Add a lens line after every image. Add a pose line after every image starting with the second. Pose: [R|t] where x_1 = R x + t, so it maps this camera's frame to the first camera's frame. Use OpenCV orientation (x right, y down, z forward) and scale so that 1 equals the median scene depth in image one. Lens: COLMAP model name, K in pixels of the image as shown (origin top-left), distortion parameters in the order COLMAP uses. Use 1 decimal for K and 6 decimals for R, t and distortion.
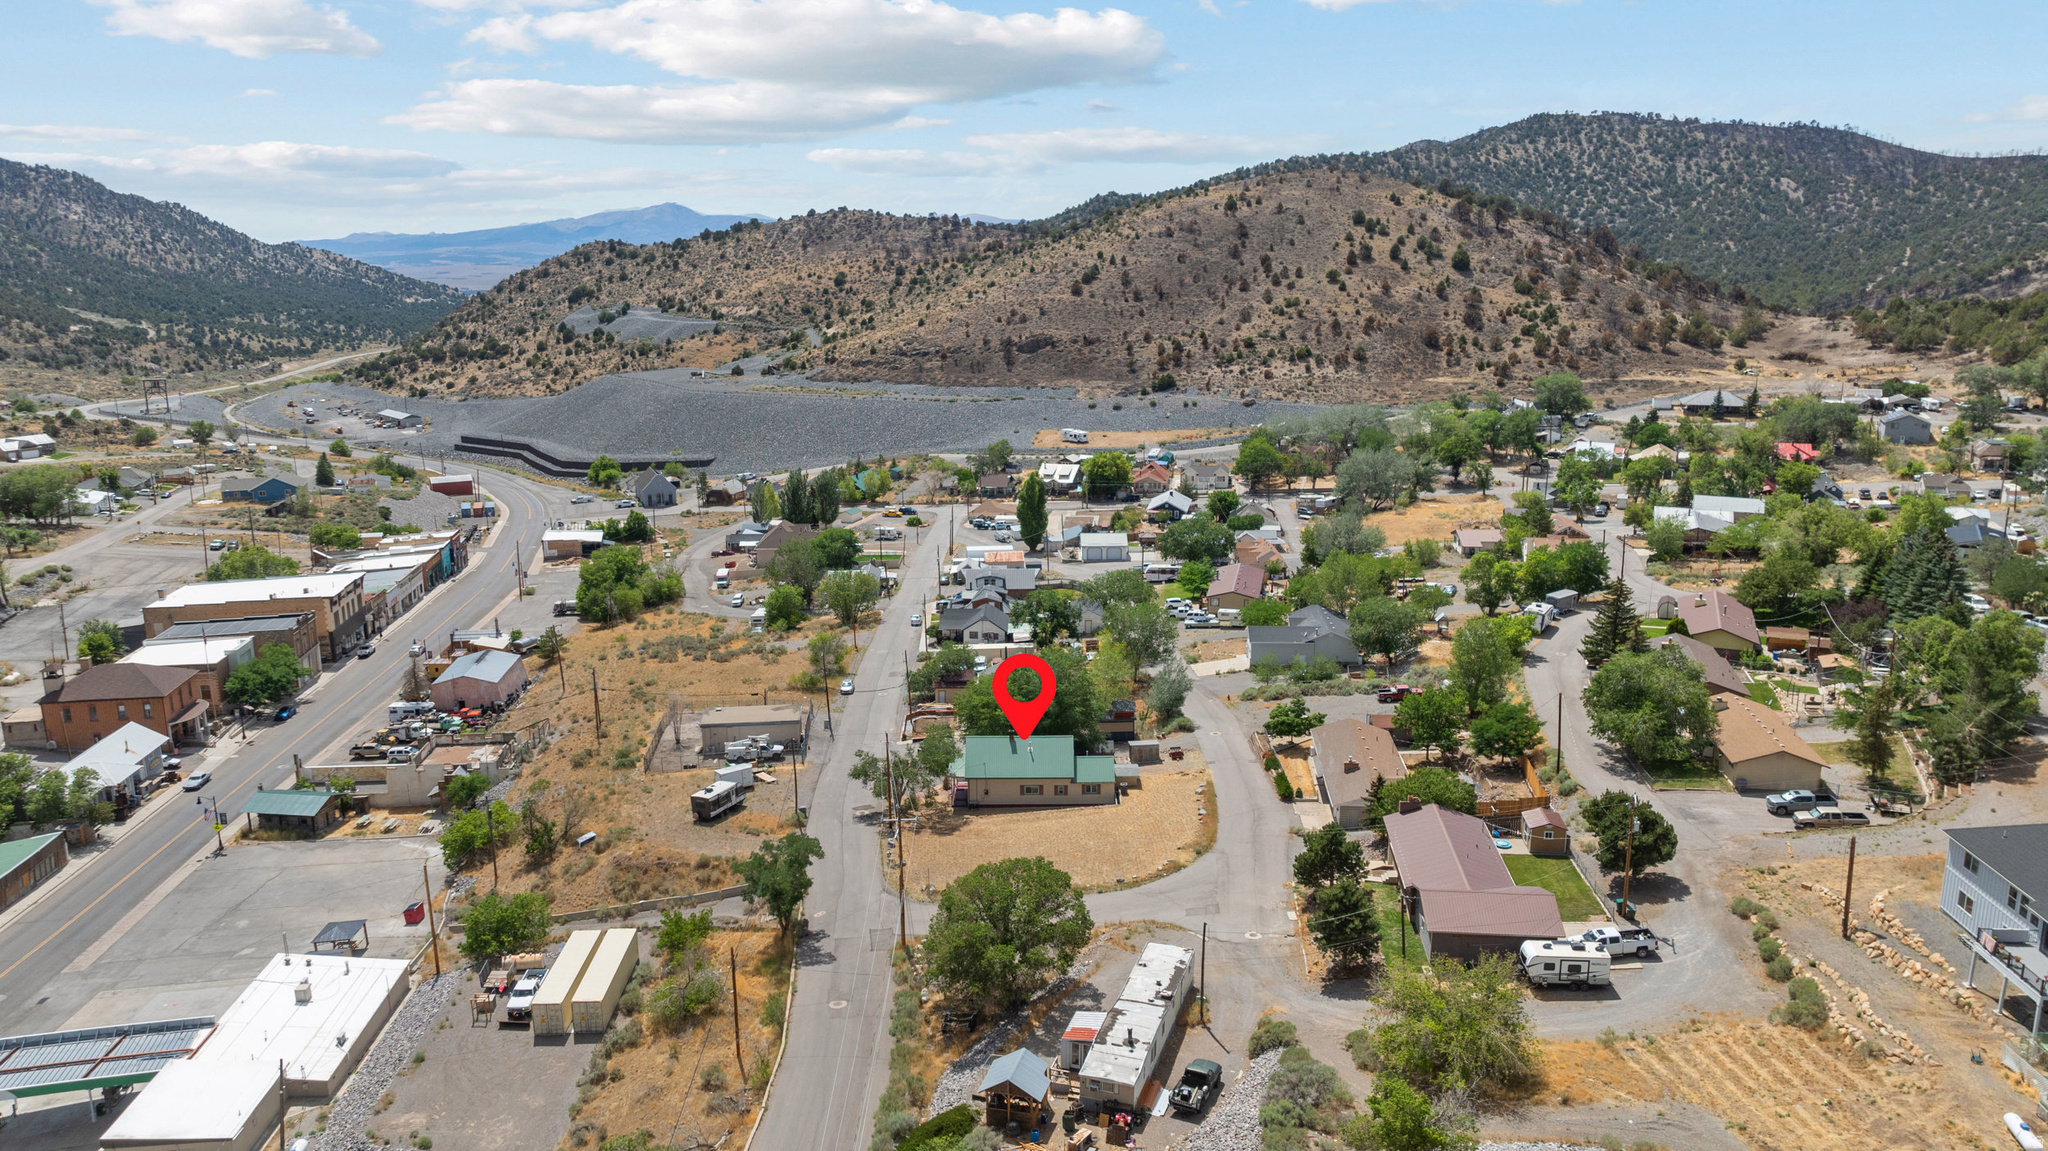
lens RADIAL K [[1440.3, 0, 1024.0], [0, 1440.3, 575.5], [0, 0, 1]] dist [-0.029519, 0.002987]
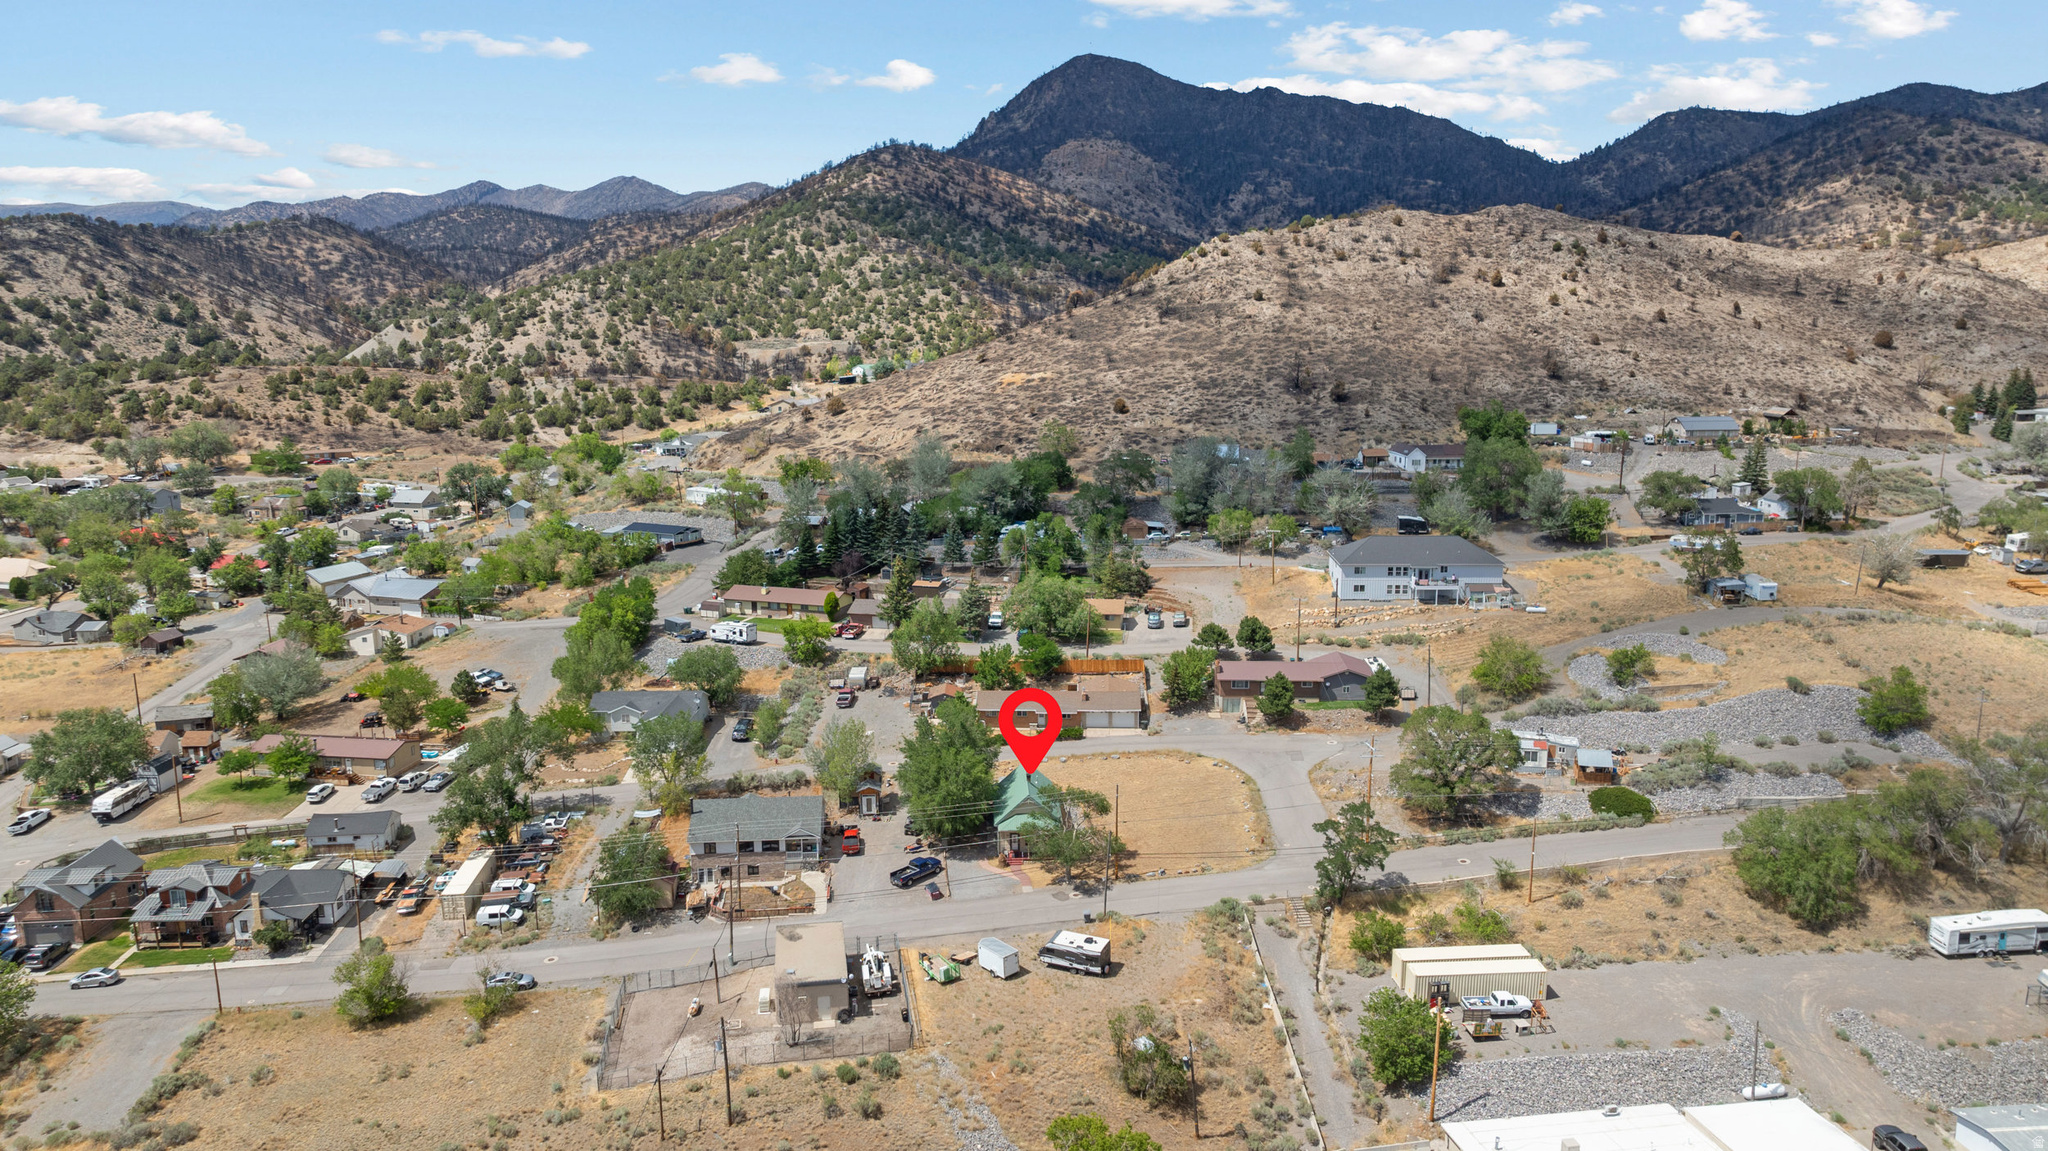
lens RADIAL K [[1444.5, 0, 1029.6], [0, 1444.5, 571.3], [0, 0, 1]] dist [-0.051287, 0.070417]
pose [[-0.055496, -0.177444, 0.982565, -0.271408], [0.239617, 0.952956, 0.185630, -0.060550], [-0.969280, 0.245741, -0.010367, 0.263872]]
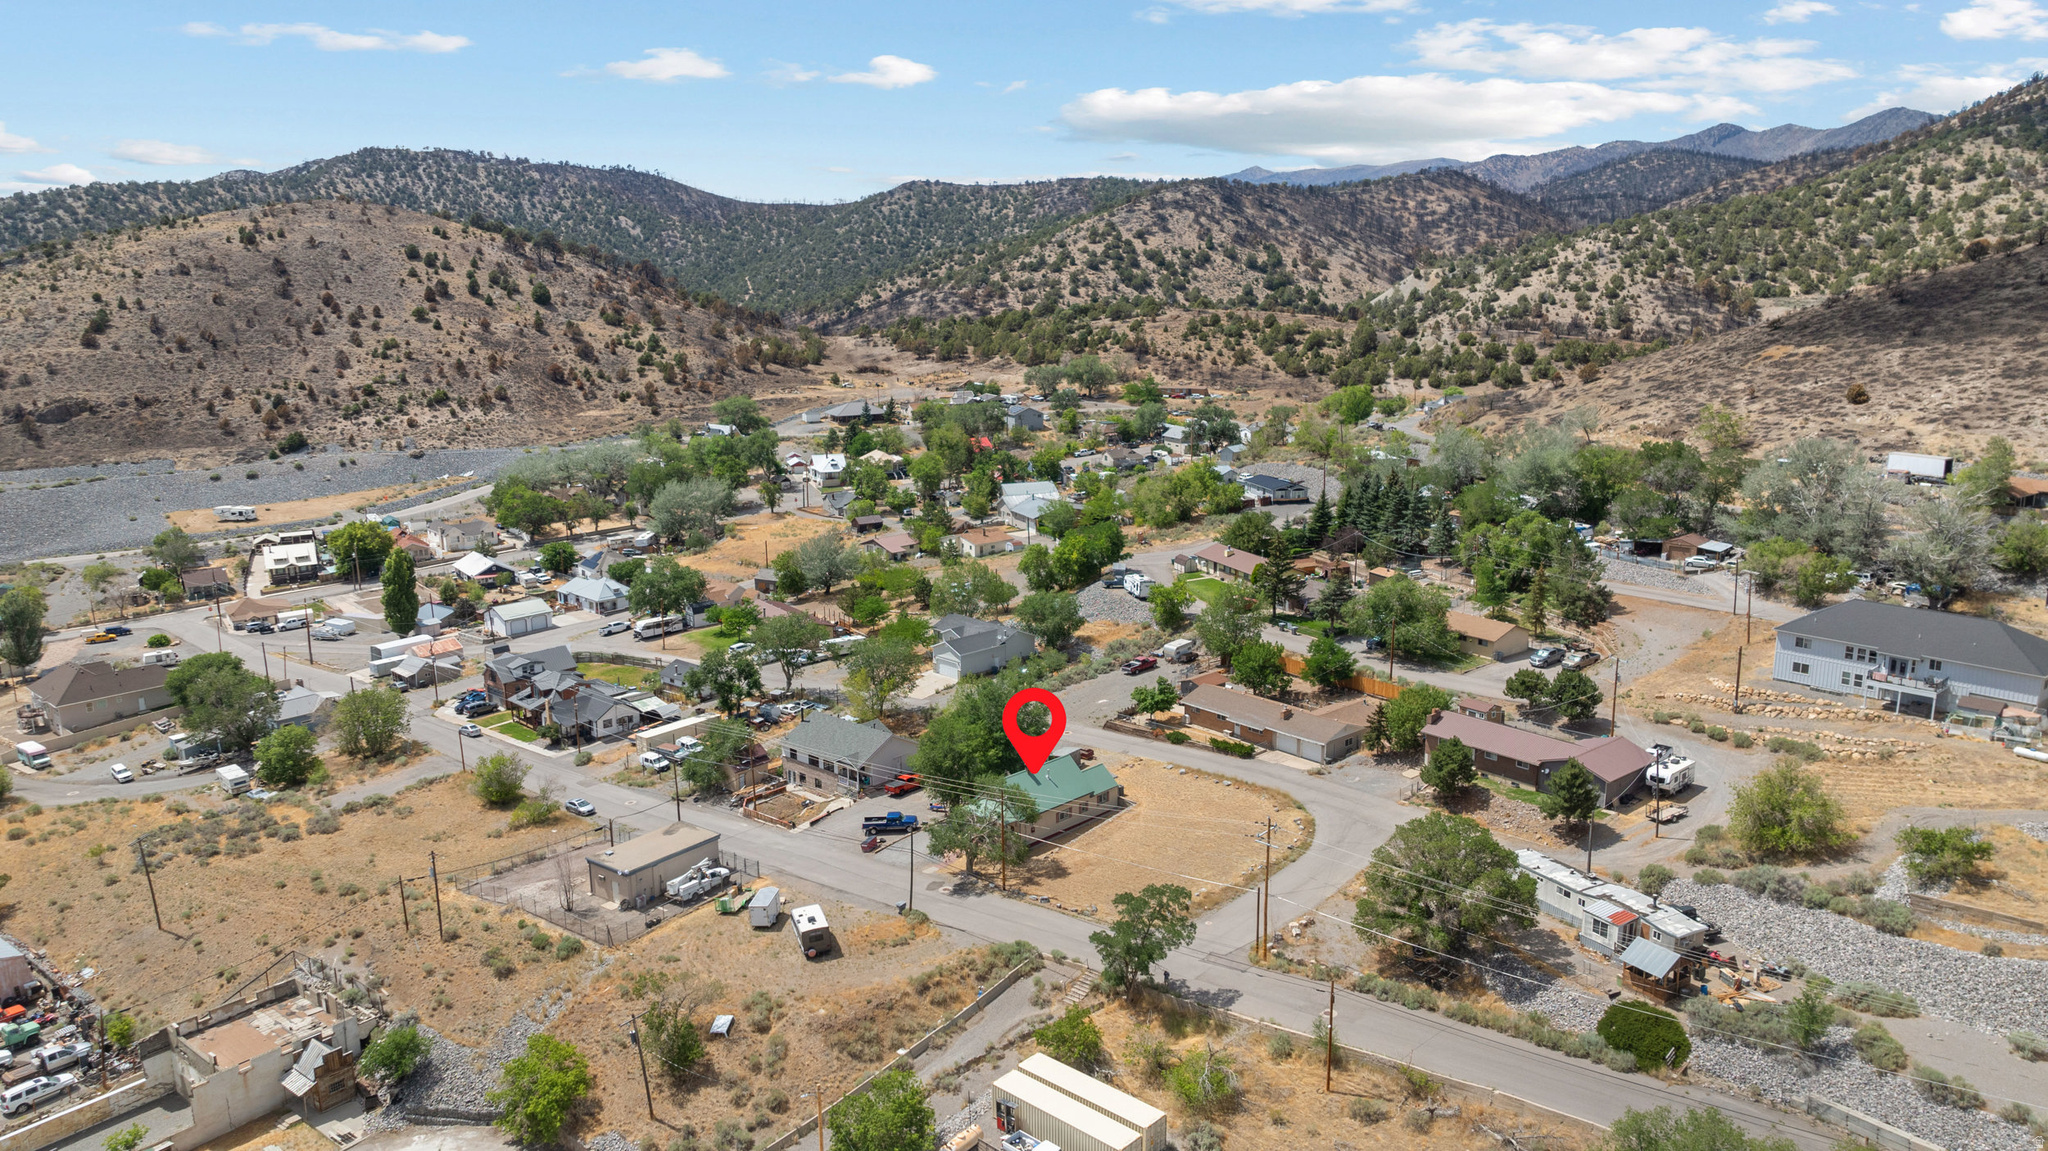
lens RADIAL K [[1469.0, 0, 1023.0], [0, 1469.0, 526.1], [0, 0, 1]] dist [-0.032231, 0.033647]
pose [[0.693325, -0.128727, 0.709035, -0.188138], [0.171930, 0.985051, 0.010718, -0.016483], [-0.699815, 0.114474, 0.705092, 0.075145]]
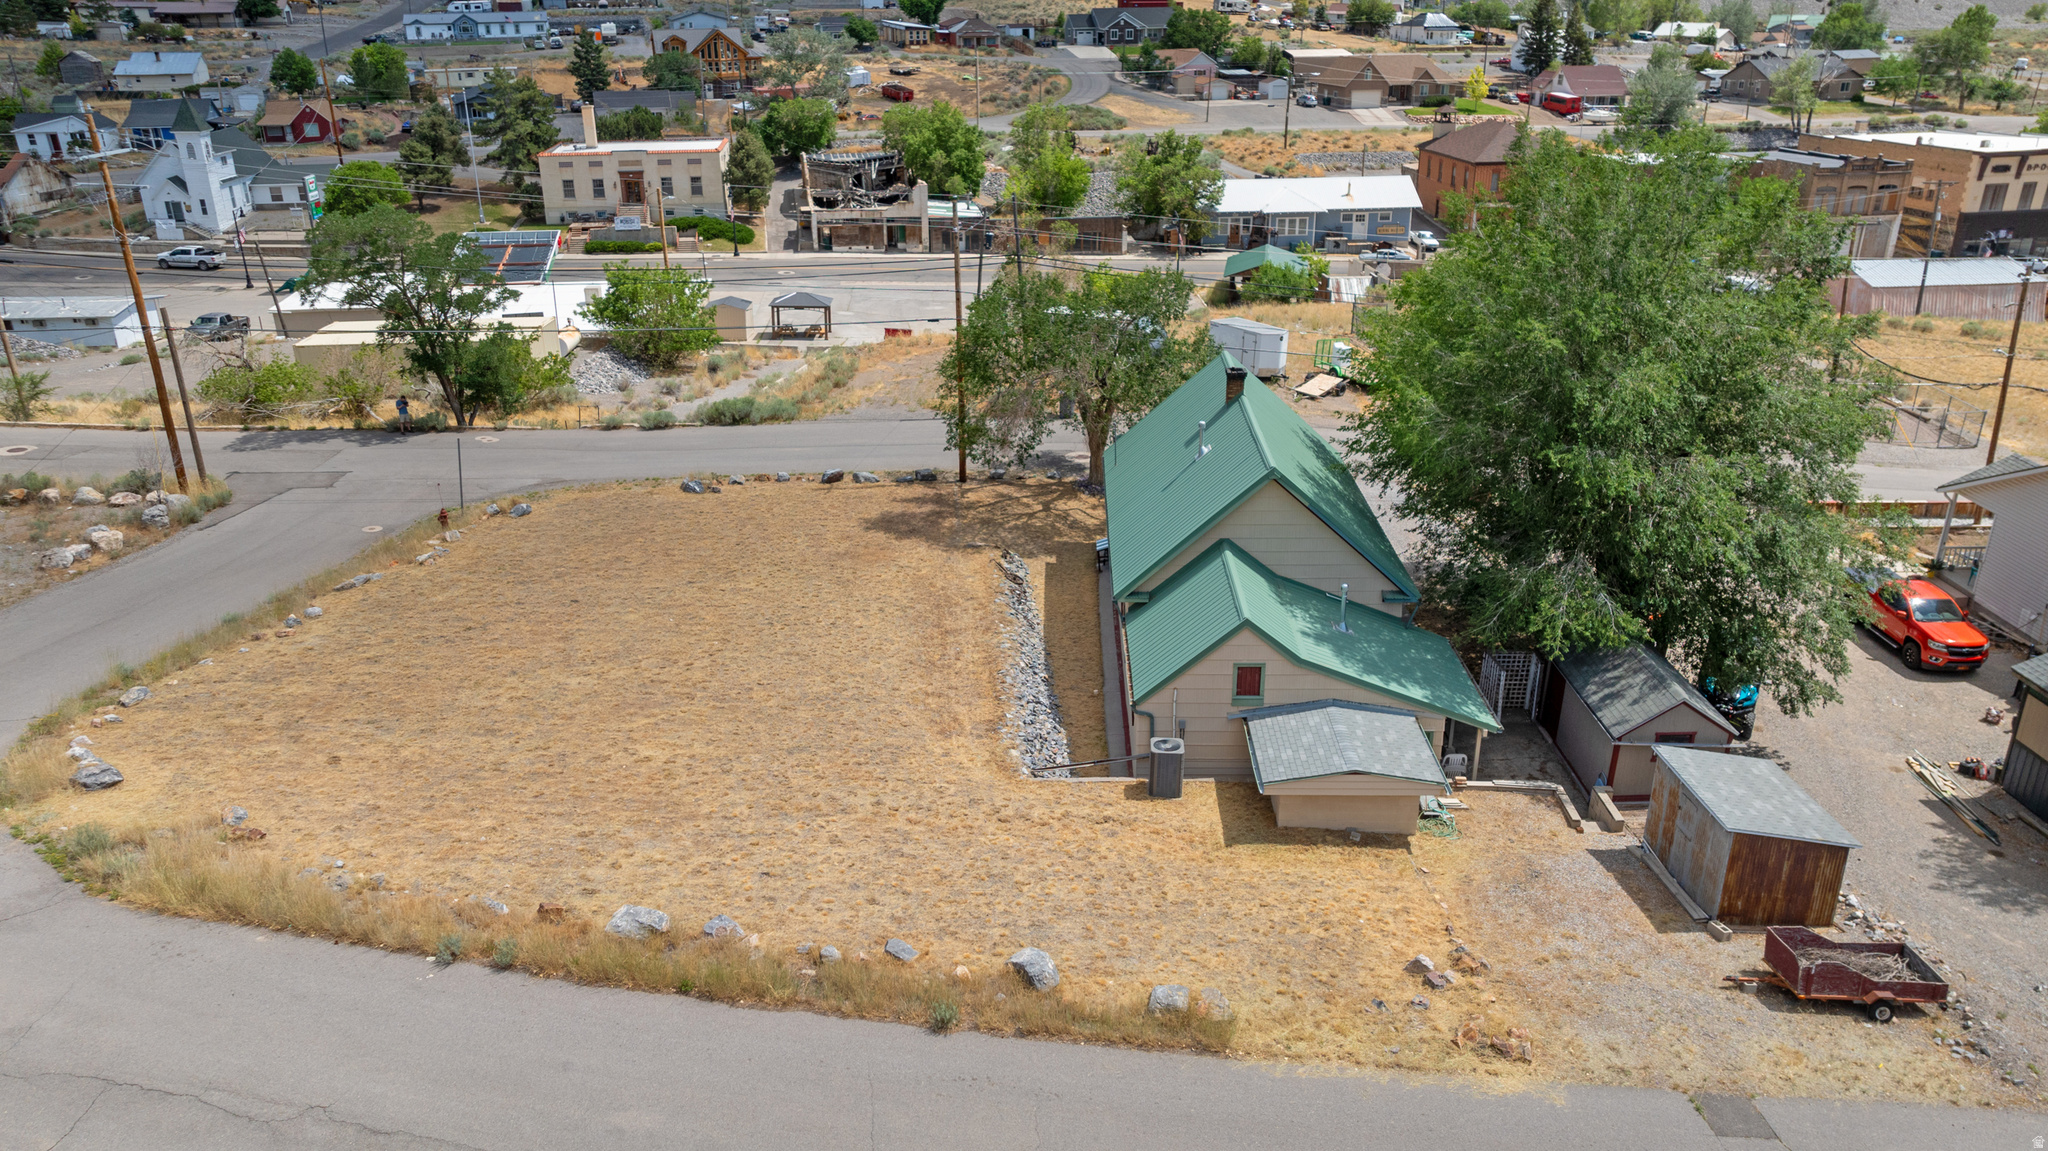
lens RADIAL K [[1444.5, 0, 1029.6], [0, 1444.5, 571.3], [0, 0, 1]] dist [-0.051287, 0.070417]
pose [[-0.019298, 0.386737, -0.921988, 0.065793], [-0.222204, 0.897439, 0.381090, 0.014020], [0.974809, 0.212223, 0.068616, 0.259549]]
